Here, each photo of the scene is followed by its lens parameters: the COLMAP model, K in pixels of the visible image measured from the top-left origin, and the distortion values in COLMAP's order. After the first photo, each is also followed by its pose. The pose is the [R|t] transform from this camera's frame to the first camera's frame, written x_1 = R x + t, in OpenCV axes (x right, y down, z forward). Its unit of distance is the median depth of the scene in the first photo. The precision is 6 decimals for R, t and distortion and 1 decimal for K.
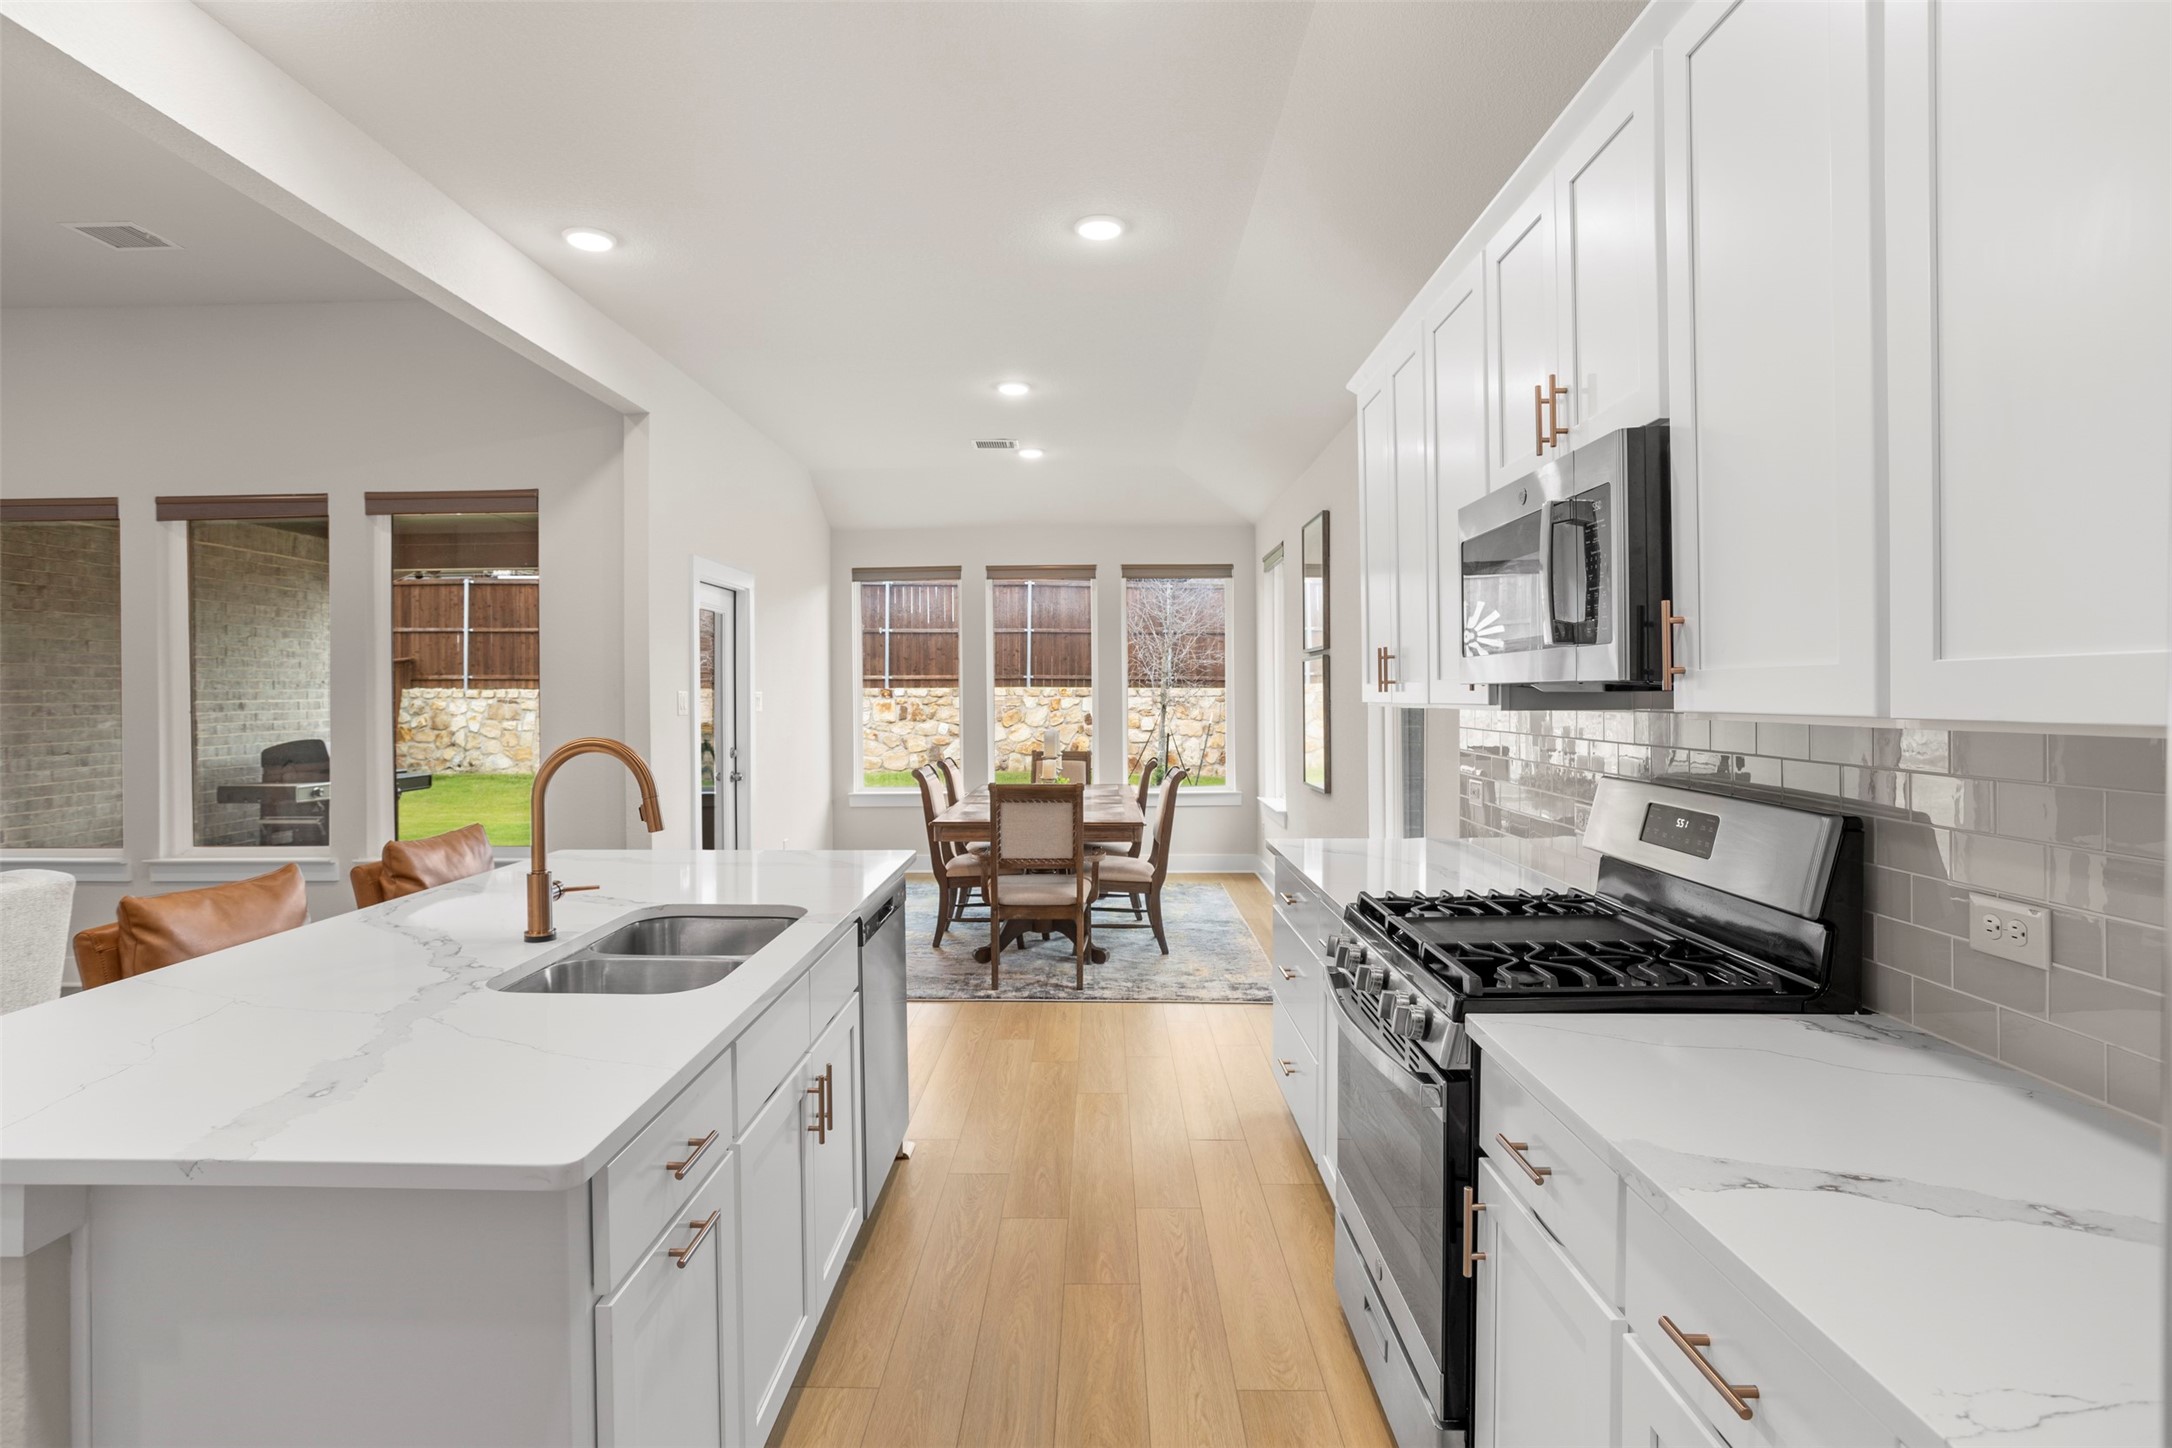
lens RADIAL K [[1071.9, 0, 1099.0], [0, 1071.9, 706.5], [0, 0, 1]] dist [-0.047423, 0.021420]
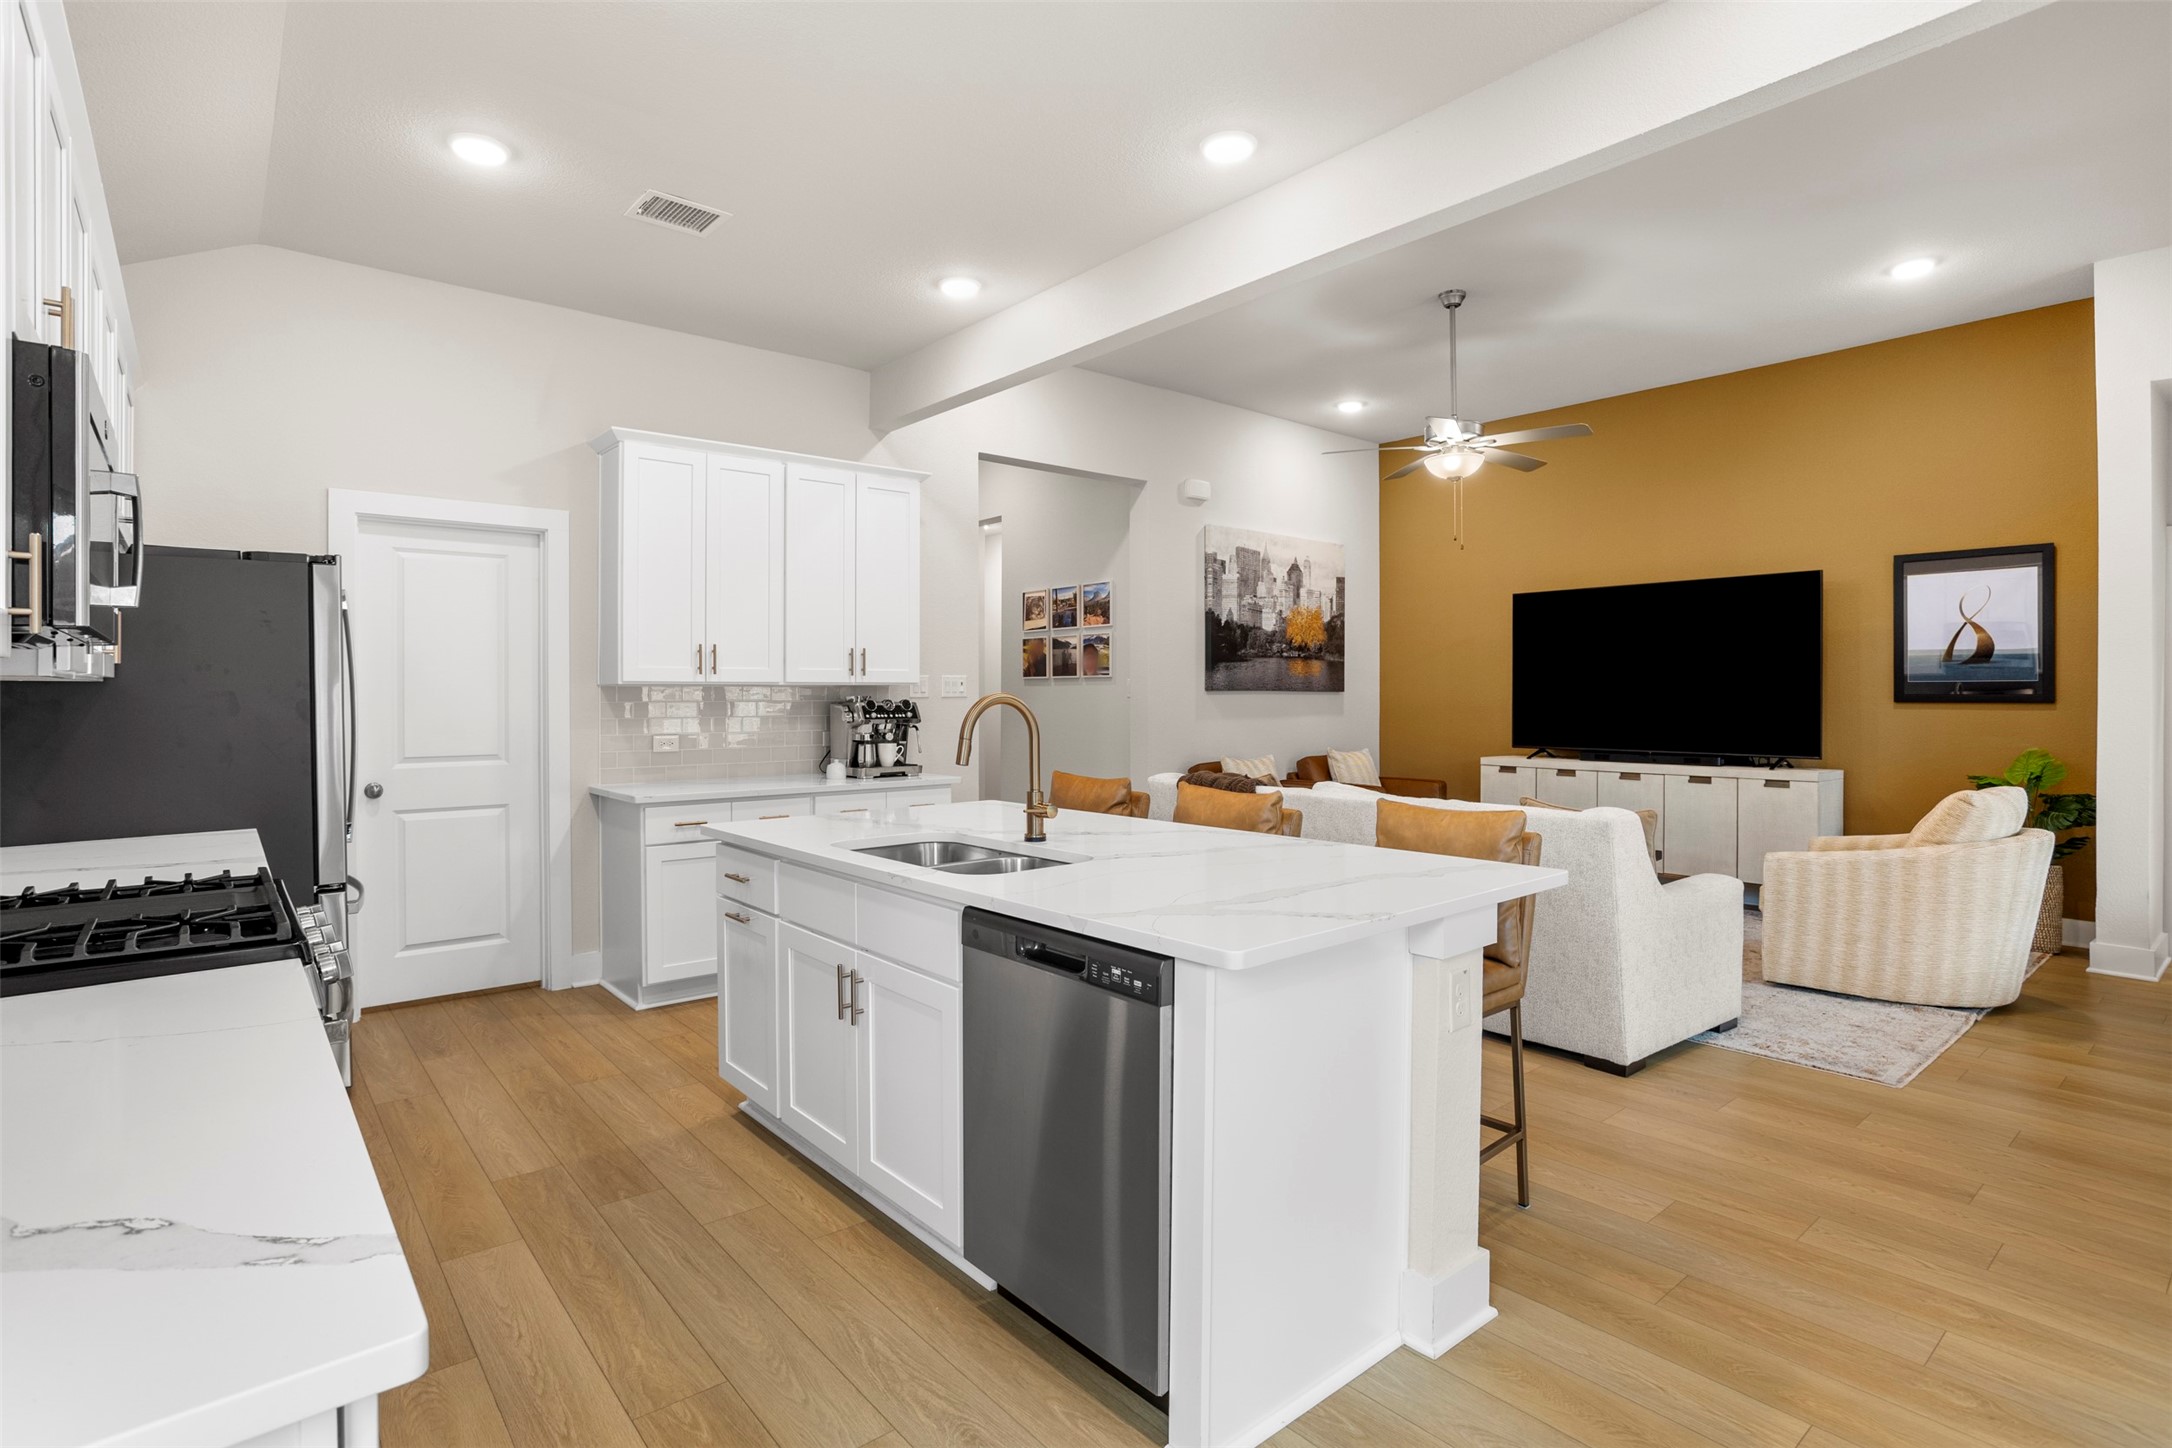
lens RADIAL K [[1071.9, 0, 1077.4], [0, 1071.9, 690.4], [0, 0, 1]] dist [-0.047423, 0.021420]
pose [[-0.768484, 0.003894, -0.639858, 0.291146], [-0.001788, 0.999965, 0.008232, 0.011223], [0.639867, 0.007471, -0.768449, 1.895239]]
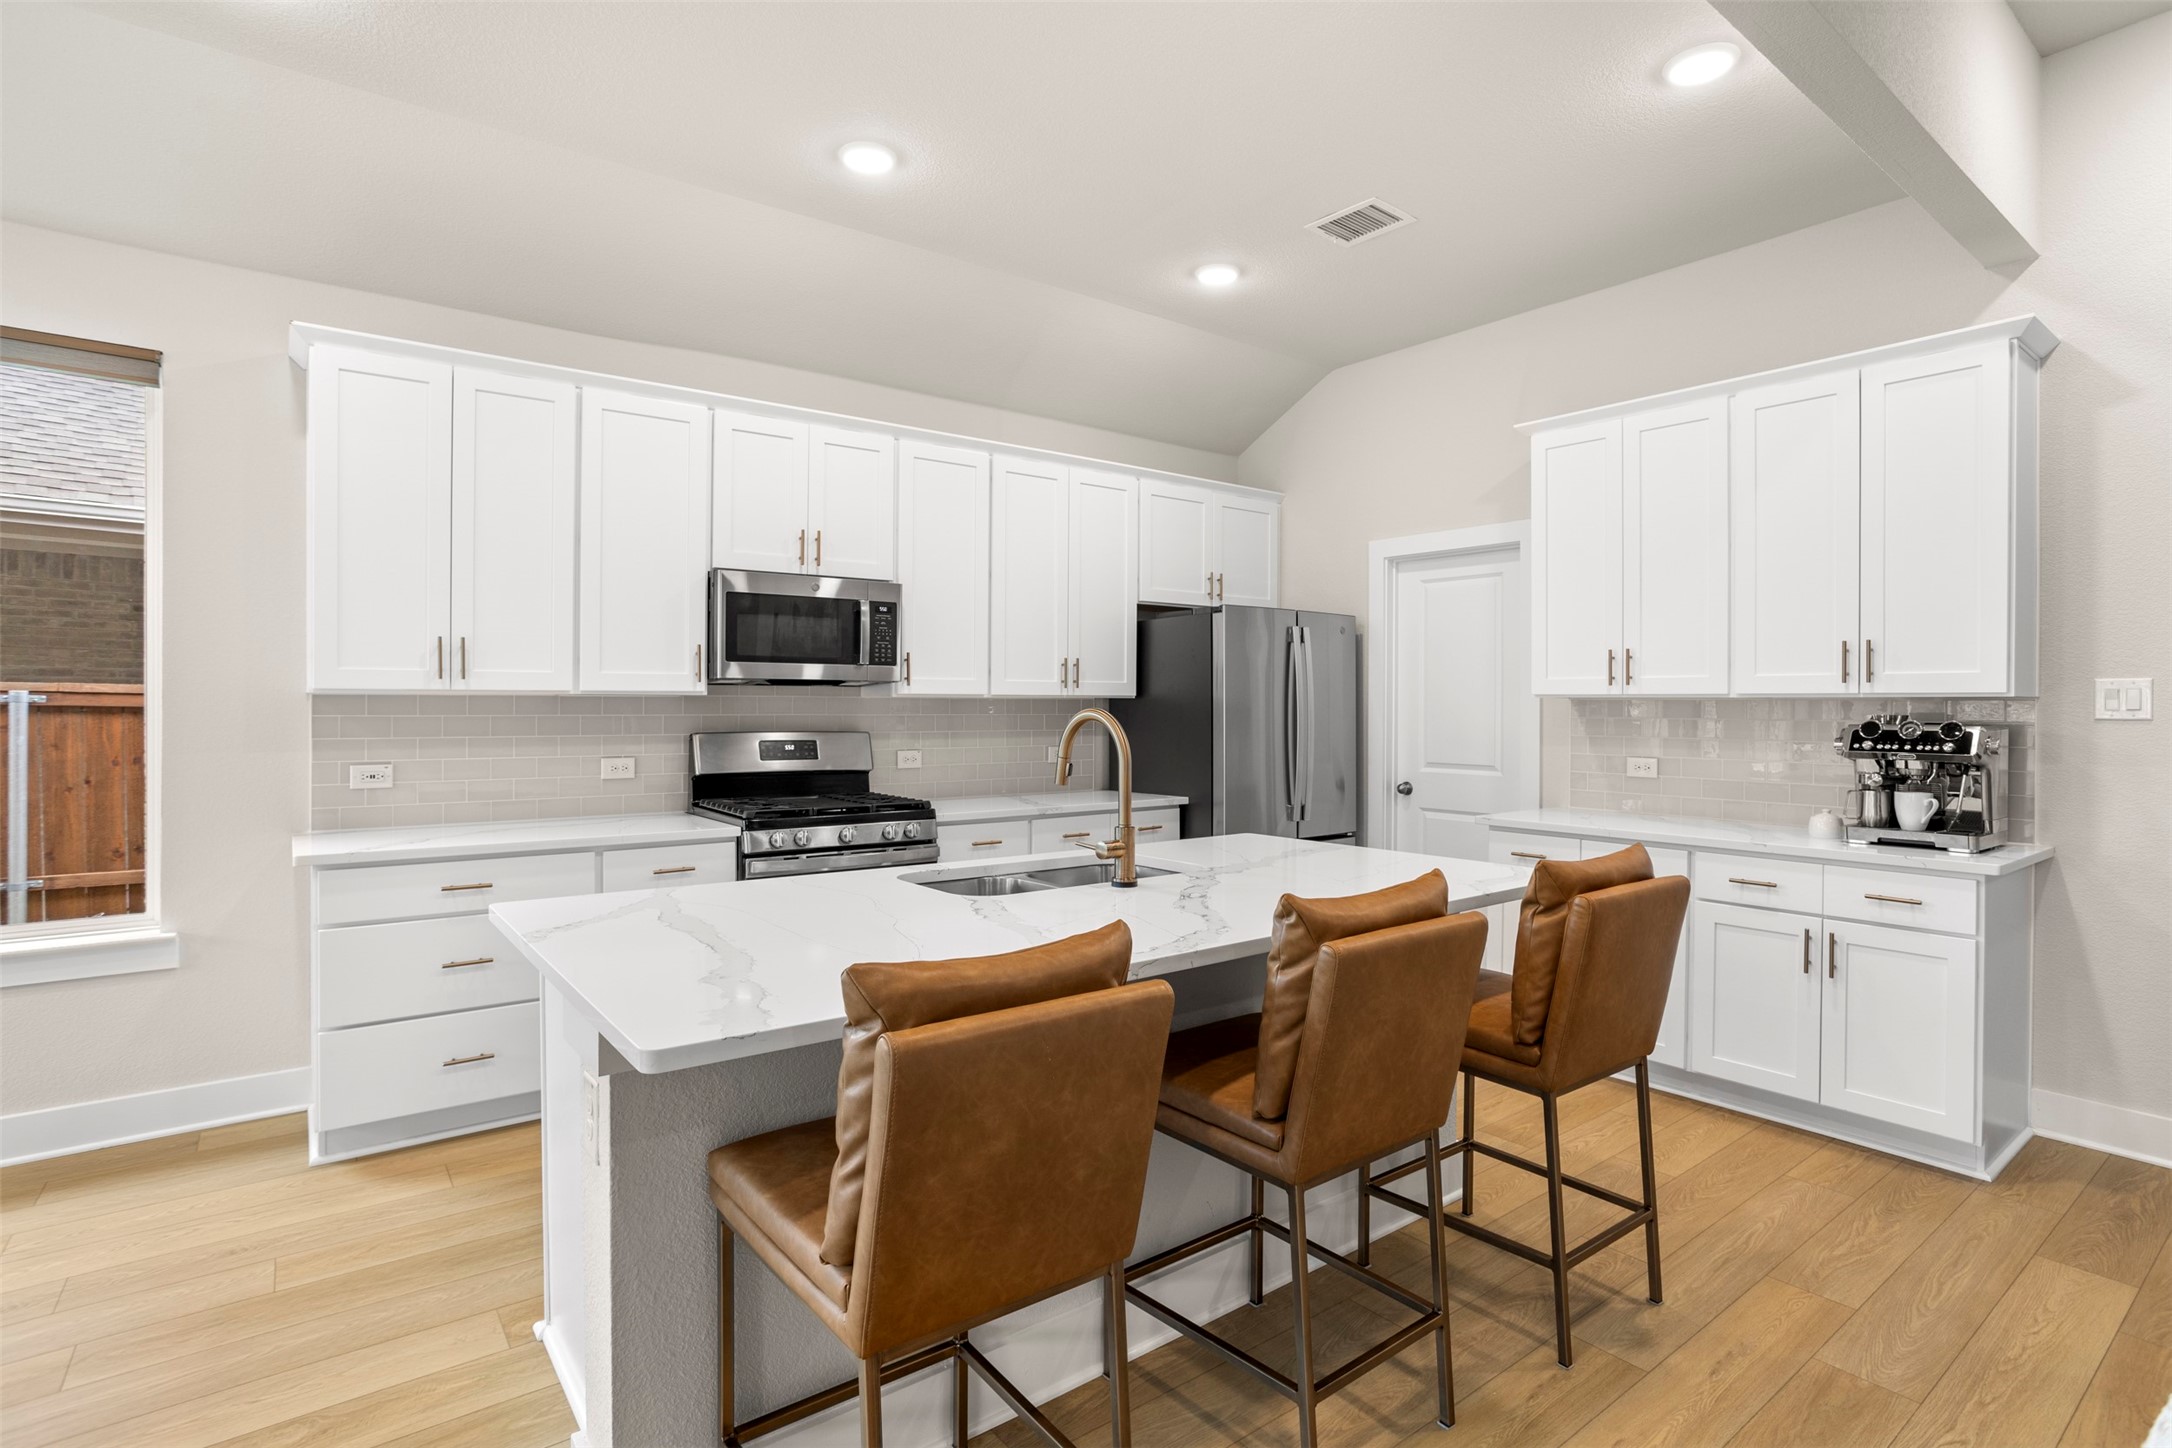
lens RADIAL K [[1071.9, 0, 1096.2], [0, 1071.9, 695.6], [0, 0, 1]] dist [-0.047423, 0.021420]
pose [[-0.611760, 0.005616, 0.791024, -1.303175], [0.006113, 0.999979, -0.002372, 0.014107], [-0.791020, 0.003384, -0.611781, 1.557475]]
